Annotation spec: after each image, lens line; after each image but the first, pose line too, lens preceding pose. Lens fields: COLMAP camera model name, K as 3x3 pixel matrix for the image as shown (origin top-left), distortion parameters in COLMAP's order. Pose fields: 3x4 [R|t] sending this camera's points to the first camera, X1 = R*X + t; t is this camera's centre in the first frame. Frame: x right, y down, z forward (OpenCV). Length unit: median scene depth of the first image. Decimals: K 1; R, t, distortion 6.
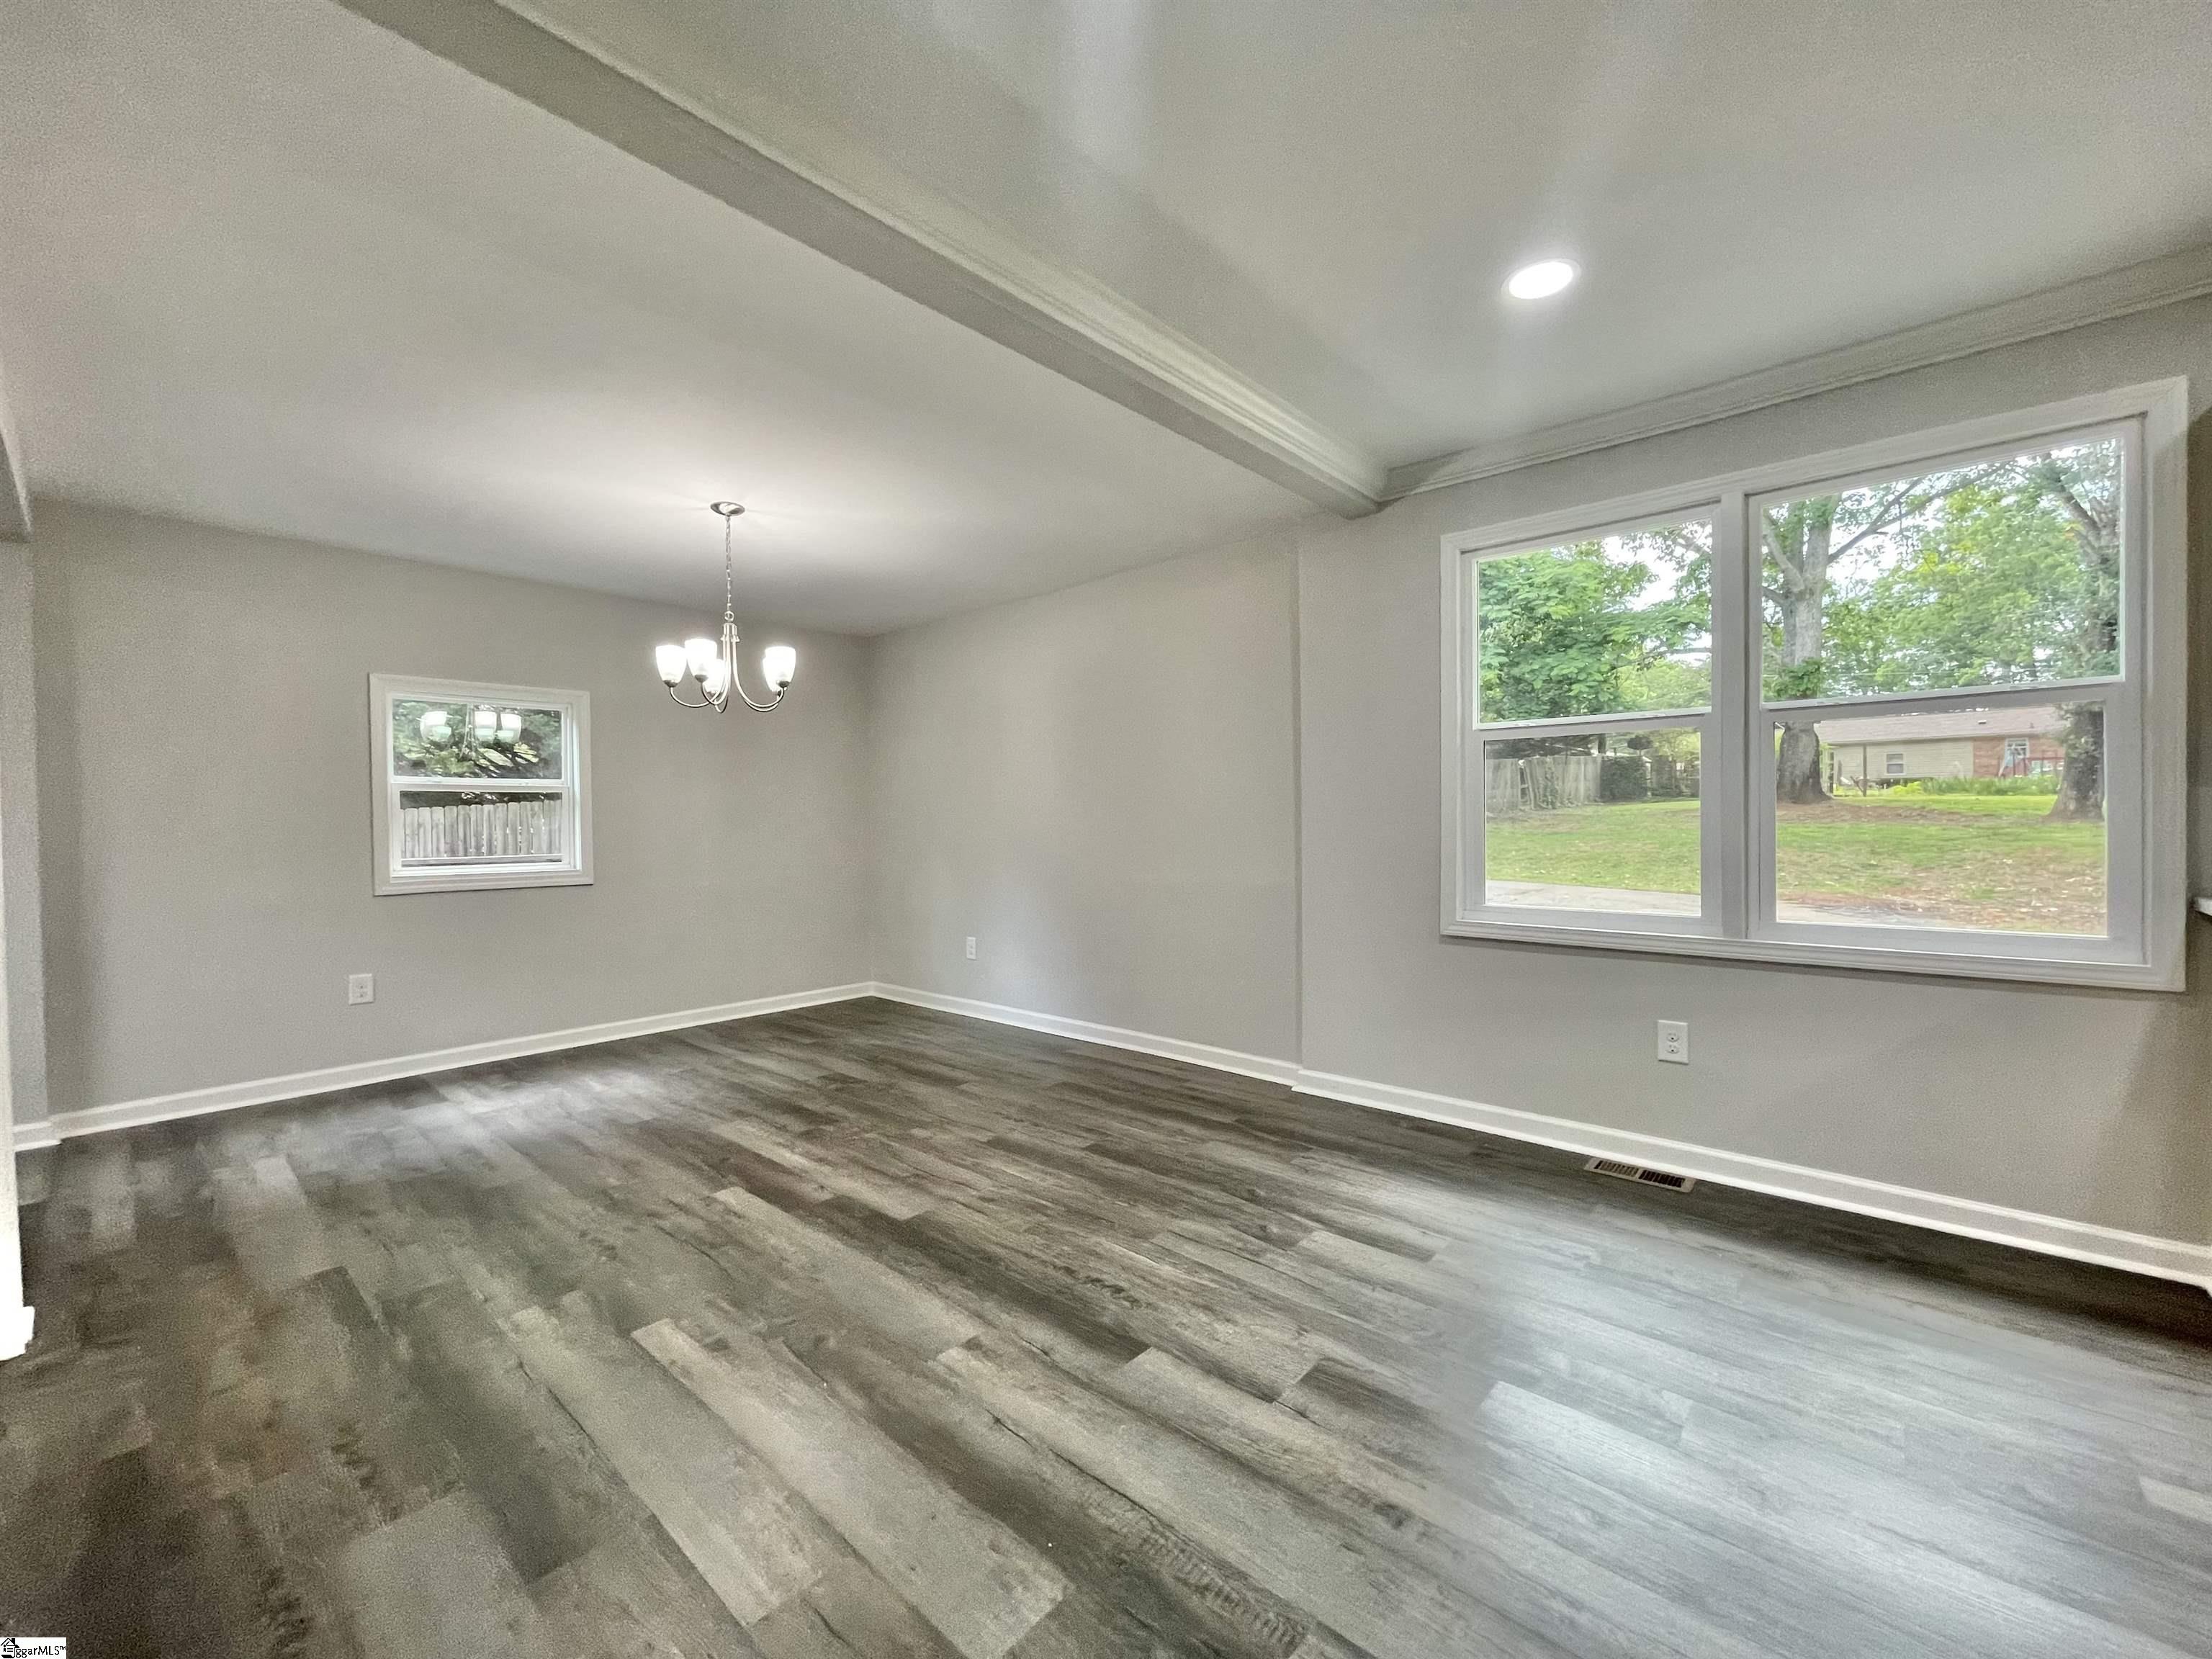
lens RADIAL K [[904.4, 0, 1104.5], [0, 904.4, 831.4], [0, 0, 1]] dist [-0.002340, 0.000248]
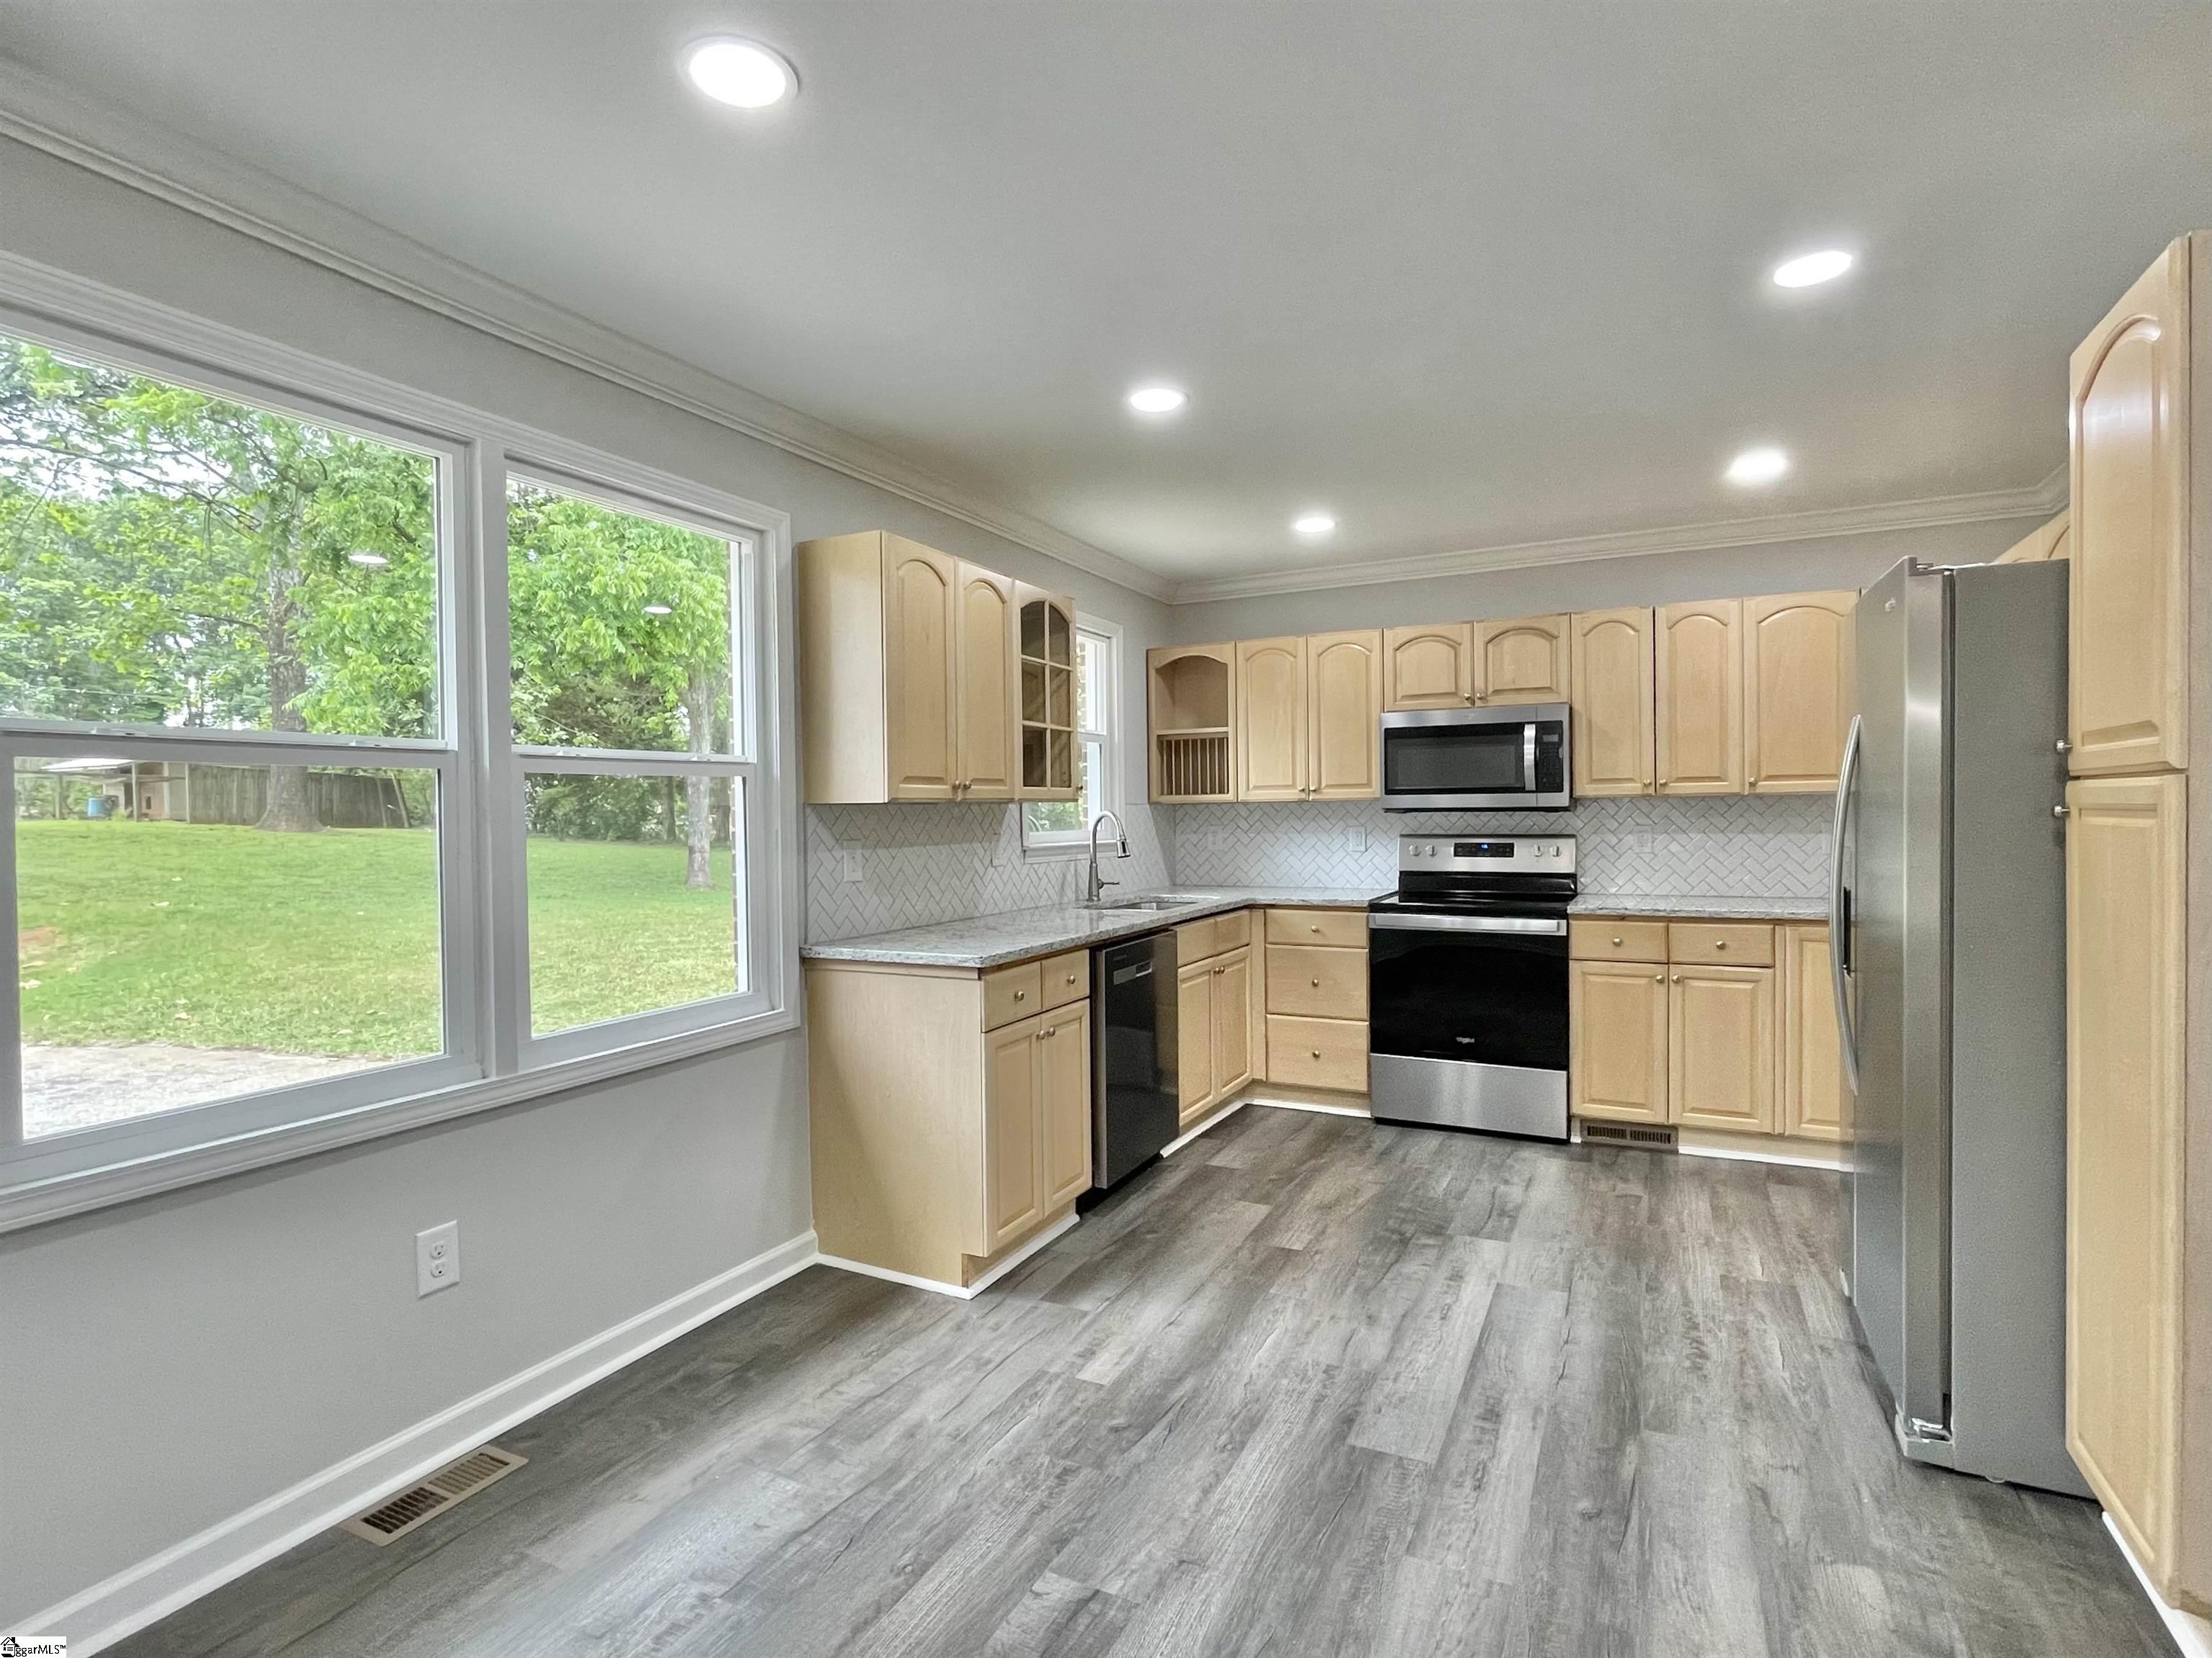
lens RADIAL K [[1109.4, 0, 1106.0], [0, 1109.4, 829.0], [0, 0, 1]] dist [0.004019, 0.000147]
pose [[-0.264551, -0.002255, 0.964369, -0.329435], [0.024794, 0.999651, 0.009139, -0.086344], [-0.964053, 0.026329, -0.264403, 0.957988]]
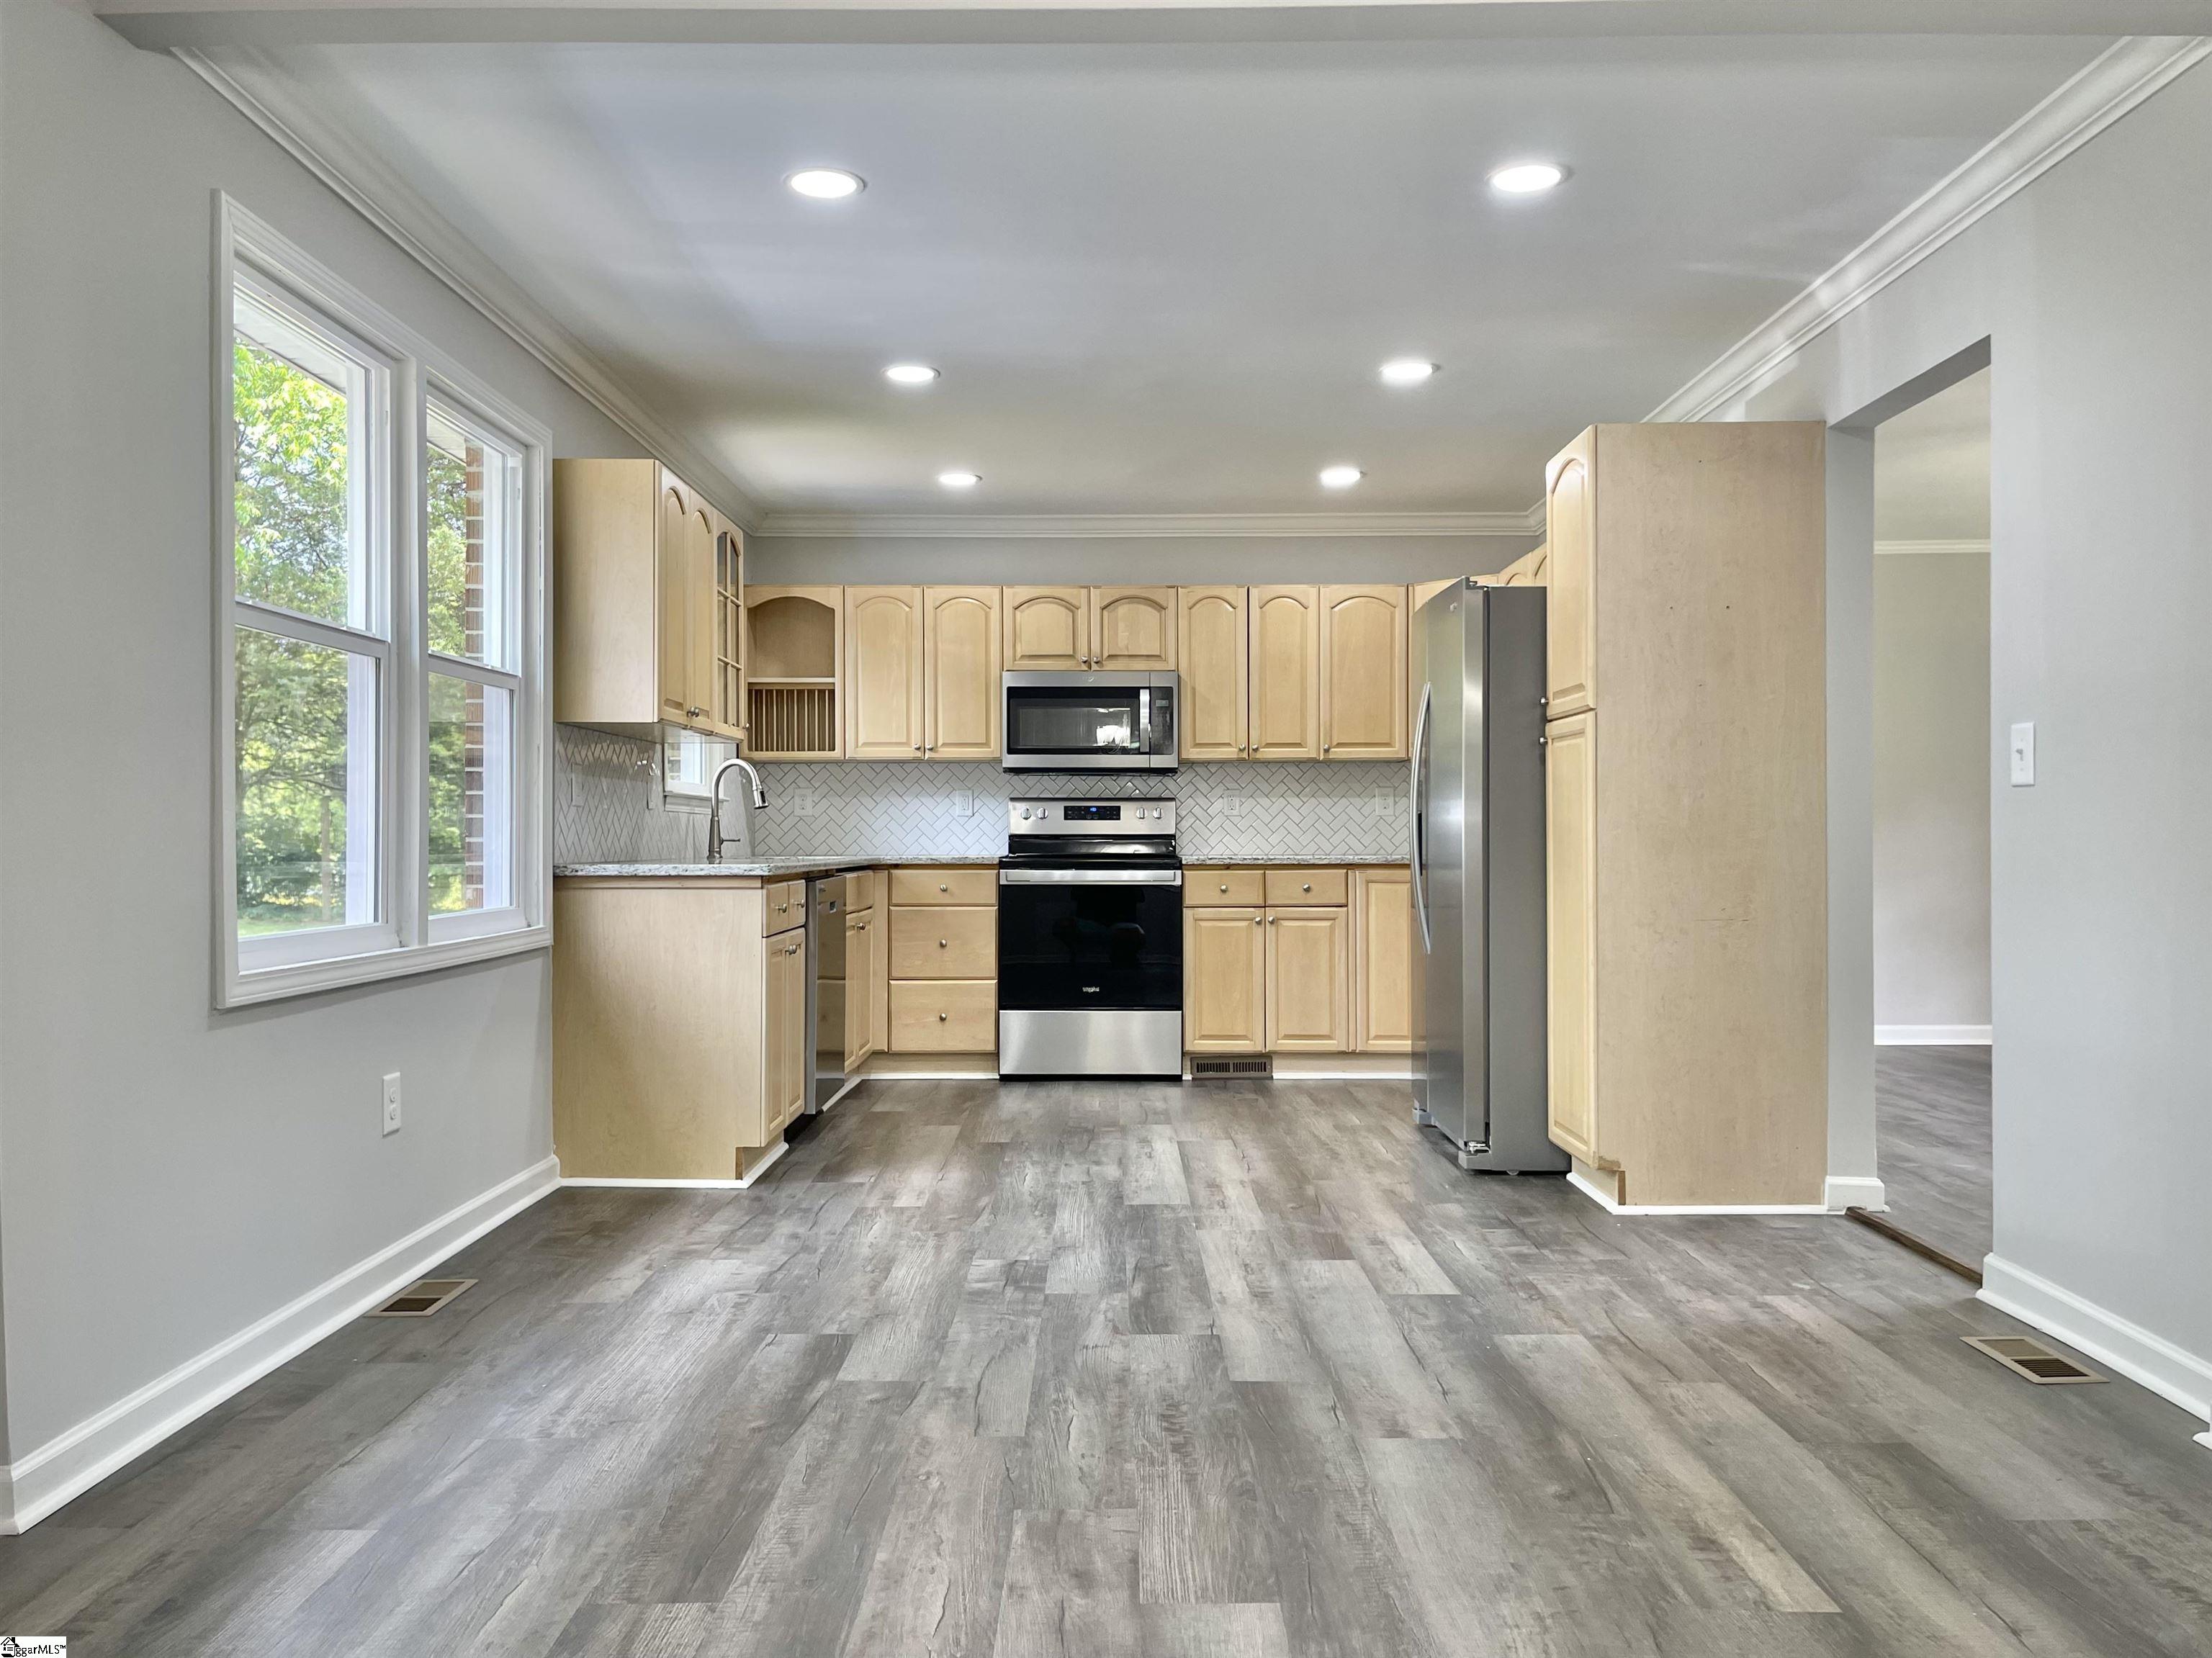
lens RADIAL K [[1699.1, 0, 1106.0], [0, 1699.1, 829.0], [0, 0, 1]] dist [0.079088, -0.001628]
pose [[-0.667259, 0.013958, 0.744695, -0.955744], [0.014964, 0.999874, -0.005334, 0.045161], [-0.744675, 0.007584, -0.667384, 1.905067]]
